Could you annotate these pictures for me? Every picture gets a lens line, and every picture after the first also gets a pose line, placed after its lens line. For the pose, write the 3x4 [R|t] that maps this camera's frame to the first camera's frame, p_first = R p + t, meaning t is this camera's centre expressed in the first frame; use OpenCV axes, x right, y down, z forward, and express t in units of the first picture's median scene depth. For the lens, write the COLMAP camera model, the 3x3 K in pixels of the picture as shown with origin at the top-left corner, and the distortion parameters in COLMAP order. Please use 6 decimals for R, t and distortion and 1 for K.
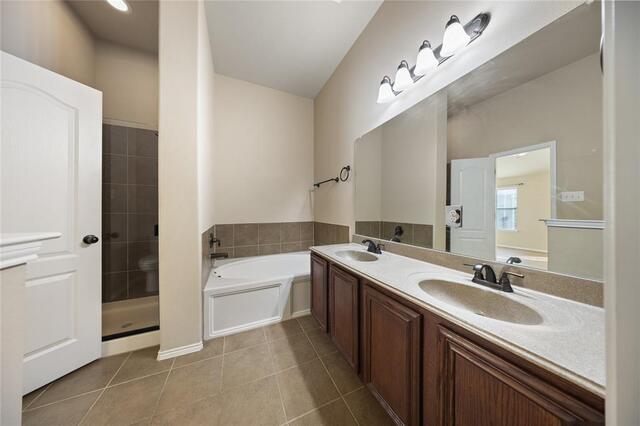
lens RADIAL K [[186.5, 0, 317.2], [0, 186.5, 209.3], [0, 0, 1]] dist [-0.006347, 0.000252]
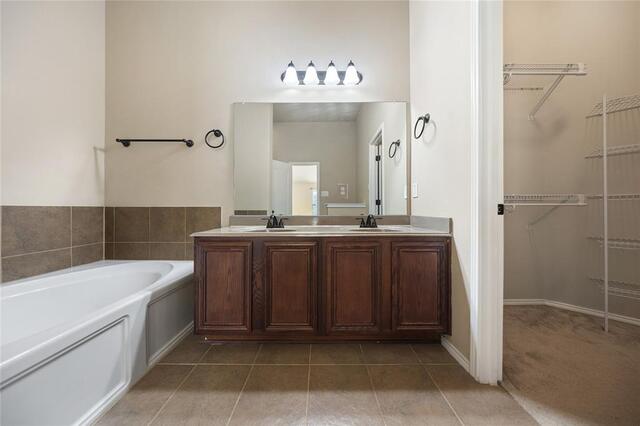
lens RADIAL K [[186.5, 0, 320.5], [0, 186.5, 213.1], [0, 0, 1]] dist [-0.006347, 0.000252]
pose [[0.402172, -0.007923, 0.915530, -0.426808], [-0.017788, 0.999706, 0.016466, 0.105663], [-0.915391, -0.022907, 0.401913, 0.324977]]
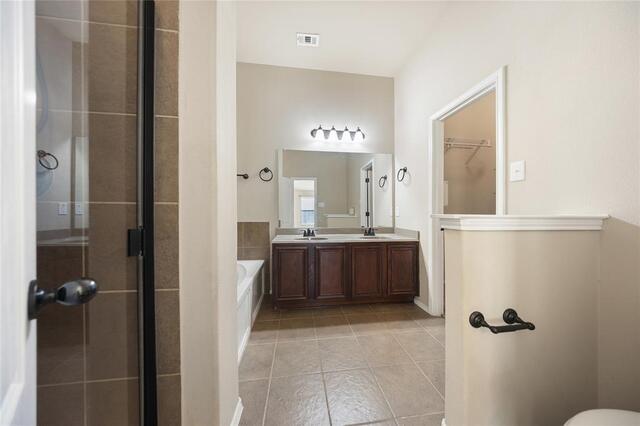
lens RADIAL K [[186.5, 0, 318.8], [0, 186.5, 213.3], [0, 0, 1]] dist [-0.006347, 0.000252]
pose [[0.293406, 0.002745, 0.955984, -0.922923], [-0.022835, 0.999731, 0.004137, 0.027064], [-0.955715, -0.023044, 0.293390, 0.422944]]
